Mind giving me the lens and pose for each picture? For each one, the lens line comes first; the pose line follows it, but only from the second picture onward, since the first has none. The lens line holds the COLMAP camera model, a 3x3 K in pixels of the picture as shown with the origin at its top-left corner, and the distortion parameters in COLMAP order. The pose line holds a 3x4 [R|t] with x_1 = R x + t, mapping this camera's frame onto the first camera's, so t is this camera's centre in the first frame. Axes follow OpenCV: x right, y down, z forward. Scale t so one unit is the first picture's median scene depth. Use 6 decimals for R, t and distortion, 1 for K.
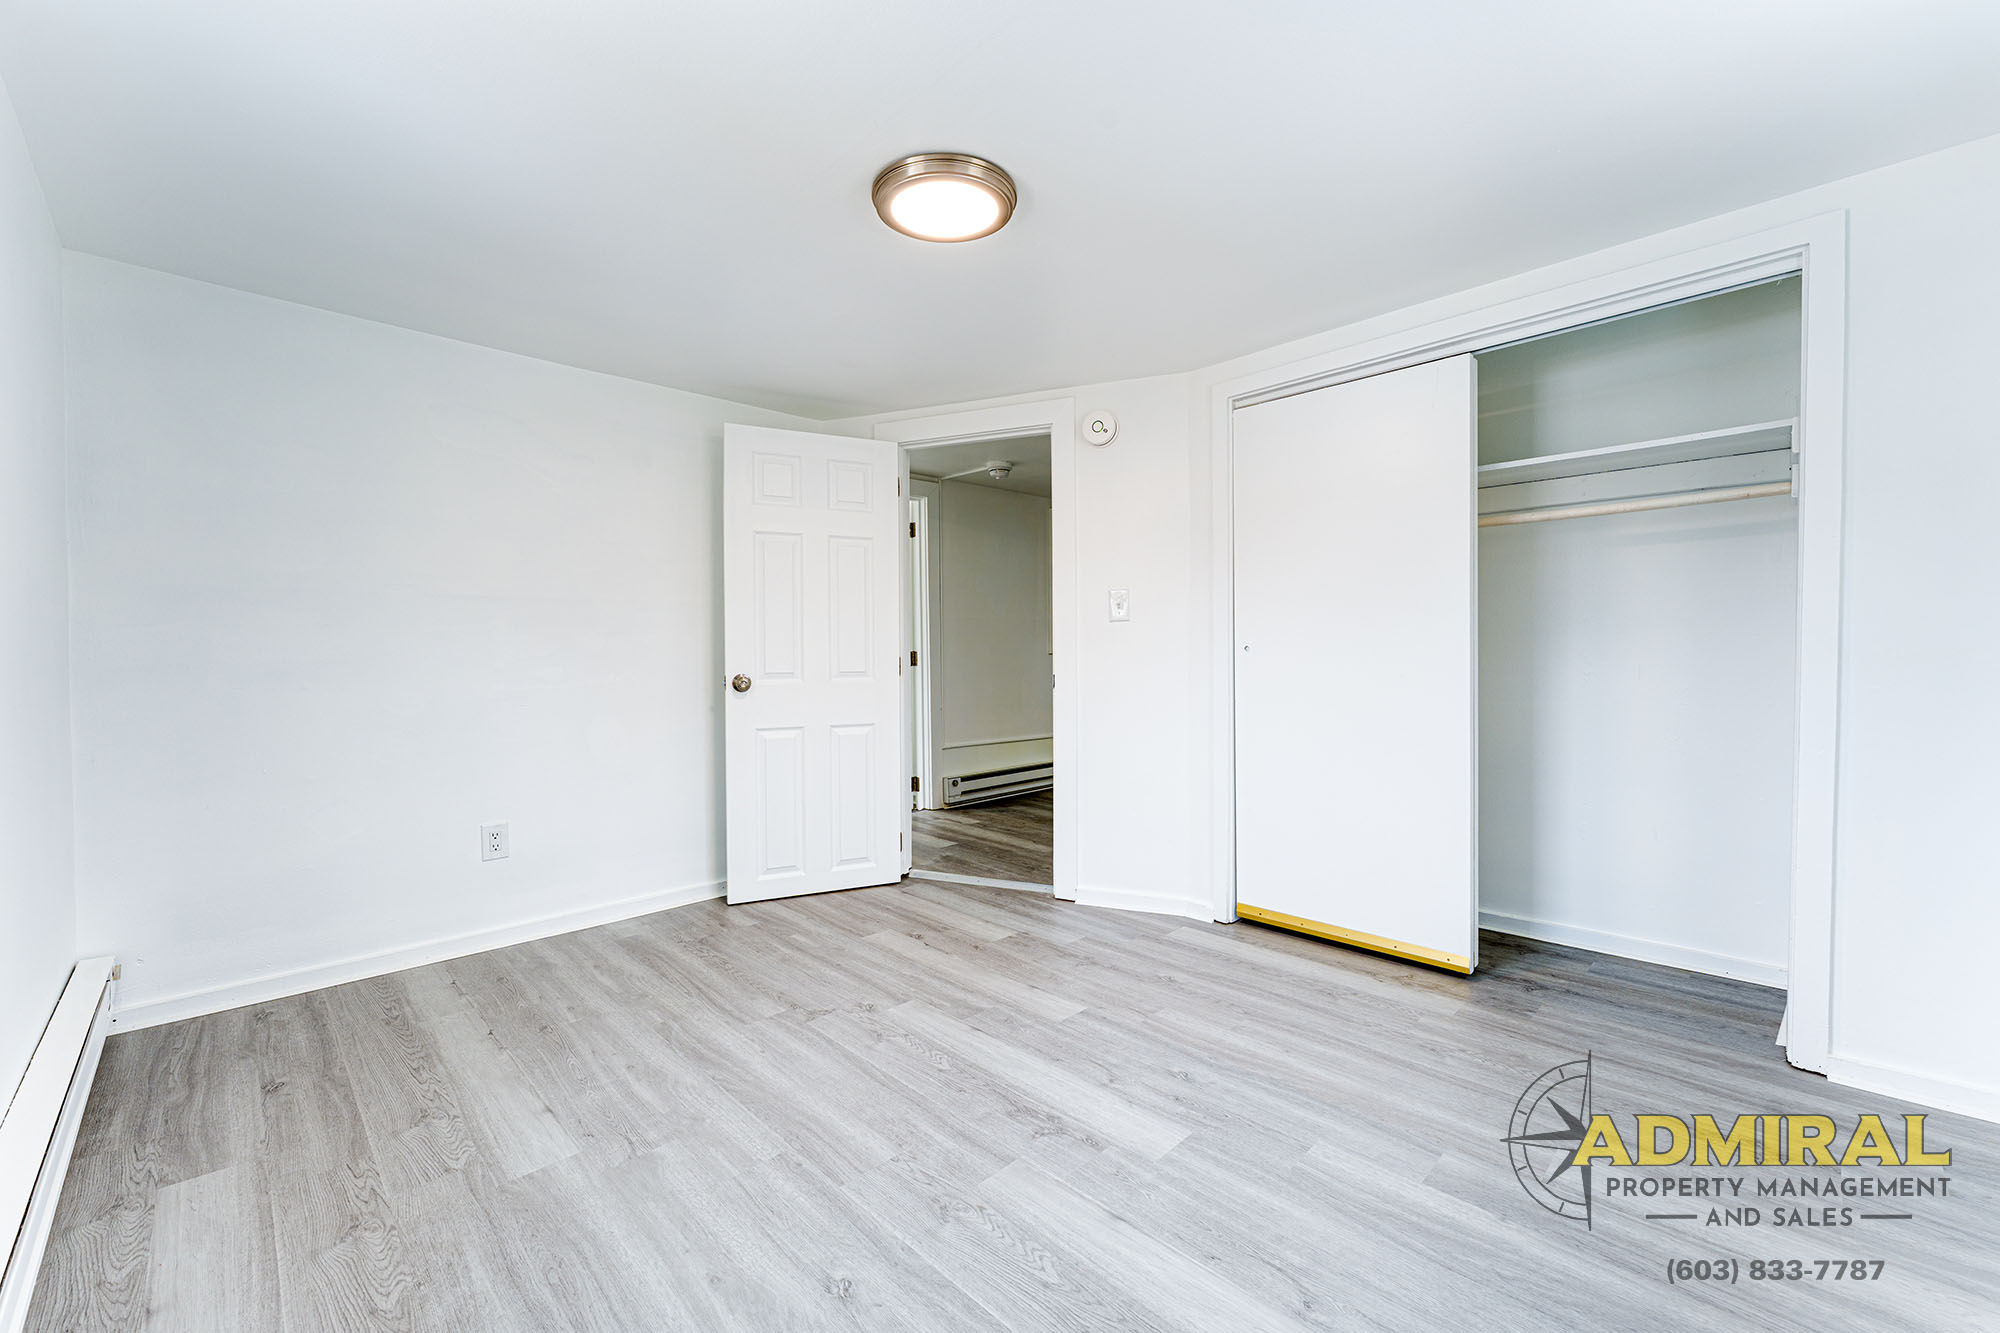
lens RADIAL K [[793.7, 0, 1002.5], [0, 793.7, 662.2], [0, 0, 1]] dist [-0.004107, 0.000130]
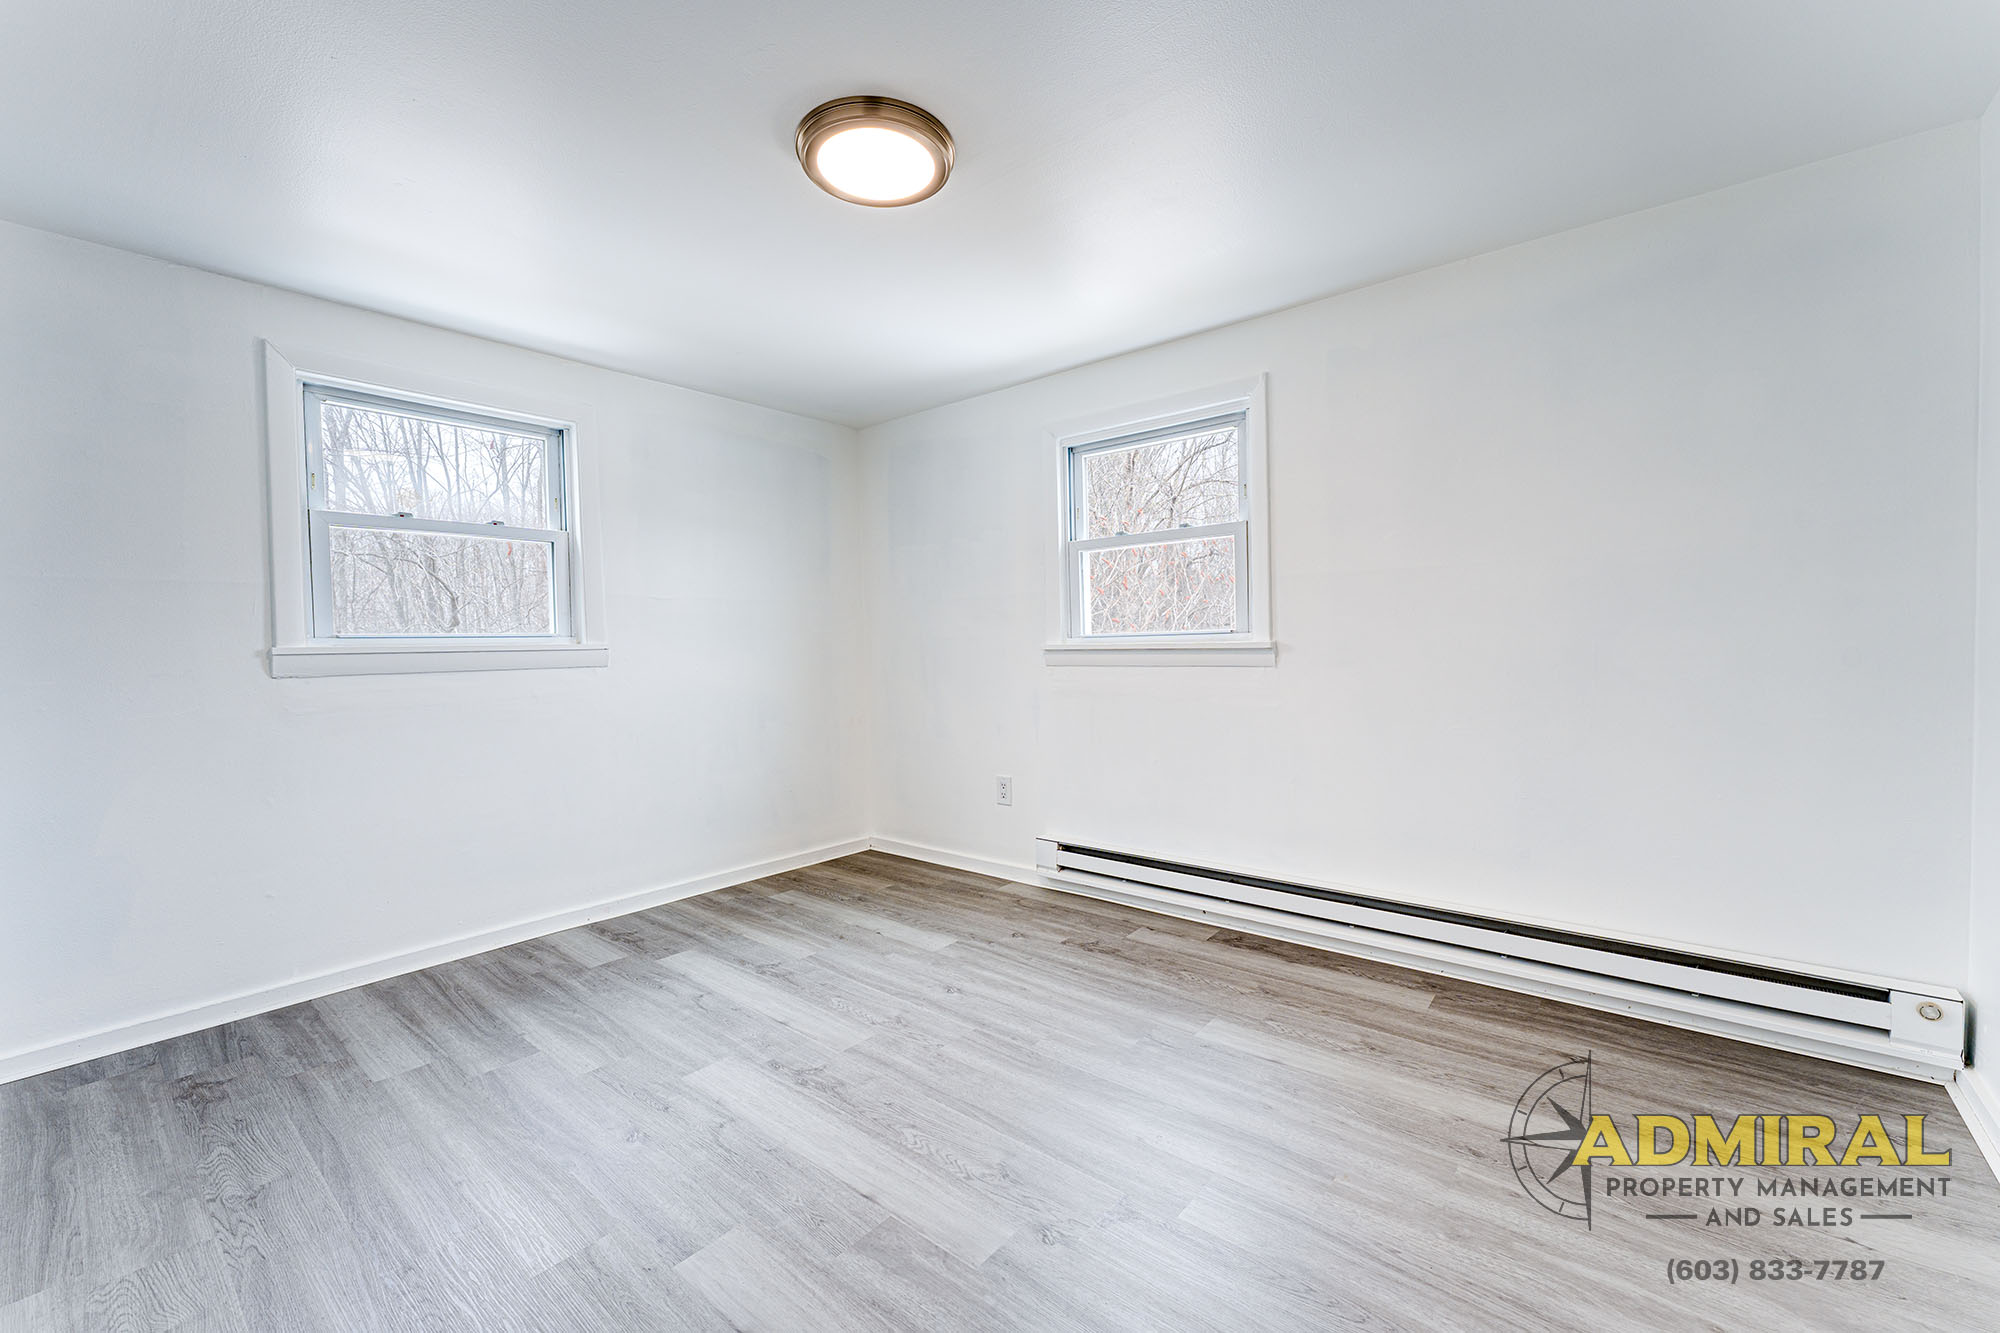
lens RADIAL K [[793.7, 0, 1000.2], [0, 793.7, 664.4], [0, 0, 1]] dist [-0.004107, 0.000130]
pose [[-0.994601, 0.028366, -0.099817, -0.115350], [0.024314, 0.998839, 0.041577, -0.029588], [0.100880, 0.038926, -0.994137, 2.130373]]
